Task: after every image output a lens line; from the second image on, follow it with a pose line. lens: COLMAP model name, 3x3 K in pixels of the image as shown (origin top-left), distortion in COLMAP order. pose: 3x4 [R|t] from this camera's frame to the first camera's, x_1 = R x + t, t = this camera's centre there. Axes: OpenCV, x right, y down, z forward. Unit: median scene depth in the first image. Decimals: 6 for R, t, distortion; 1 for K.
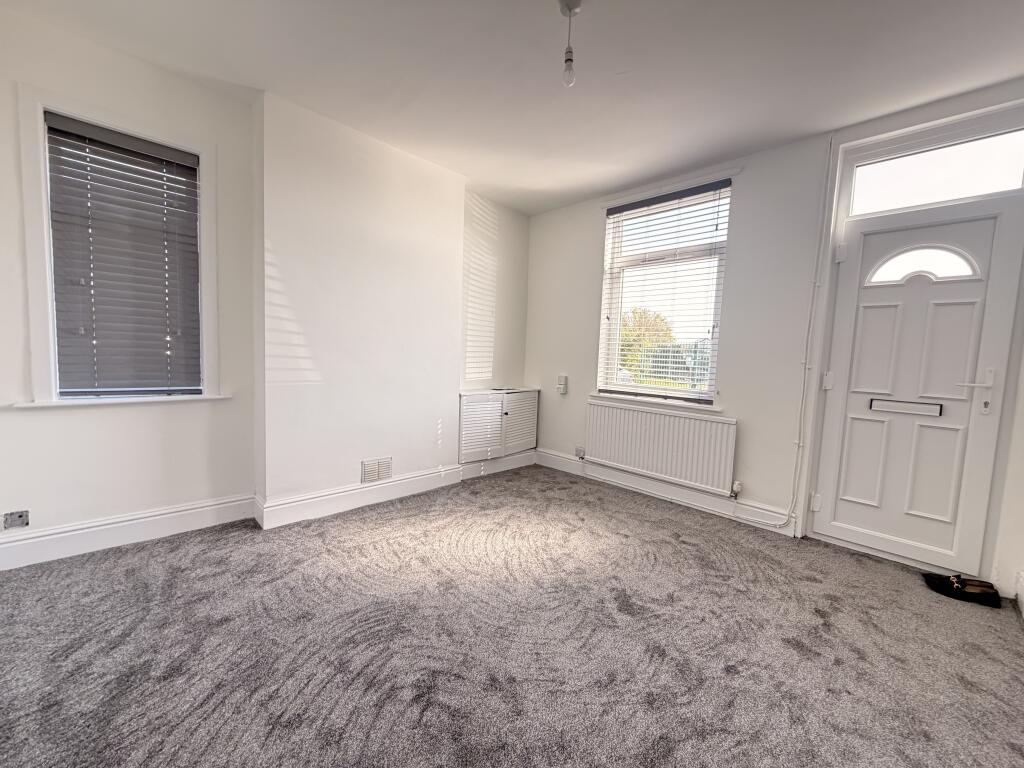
lens RADIAL K [[408.5, 0, 510.6], [0, 408.5, 384.8], [0, 0, 1]] dist [0.000774, 0.000459]
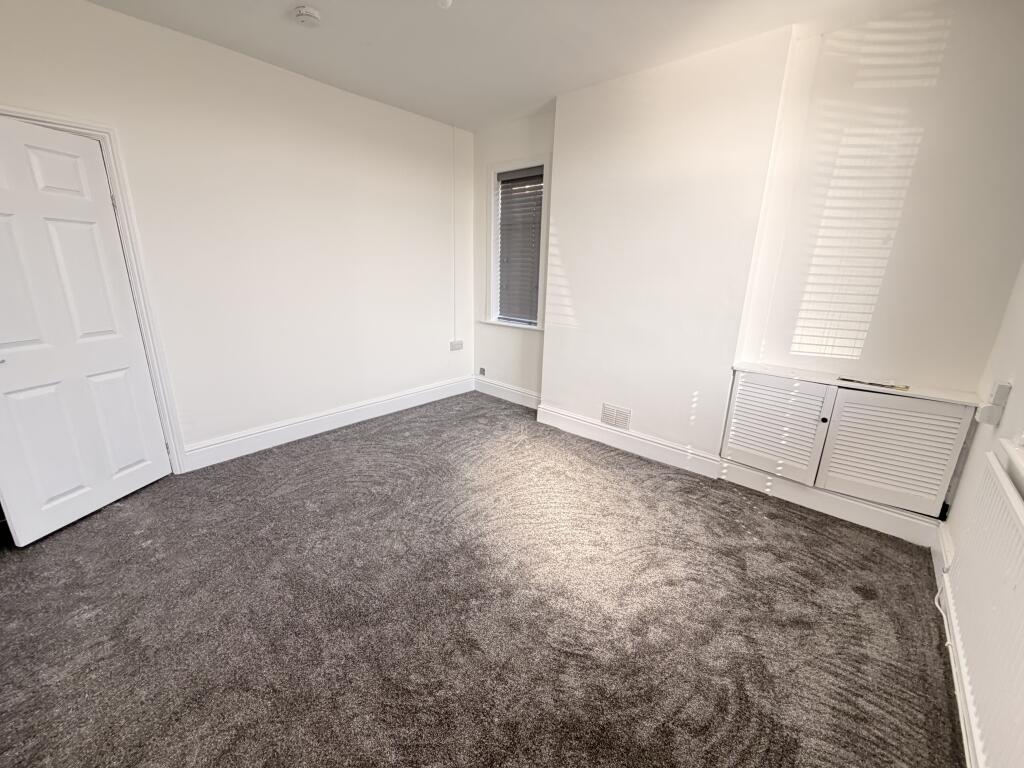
lens RADIAL K [[408.5, 0, 510.6], [0, 408.5, 384.8], [0, 0, 1]] dist [0.000774, 0.000459]
pose [[0.059027, 0.235938, -0.969974, 0.707024], [-0.097944, 0.968349, 0.229582, -0.094227], [0.993440, 0.081452, 0.080267, 0.672421]]
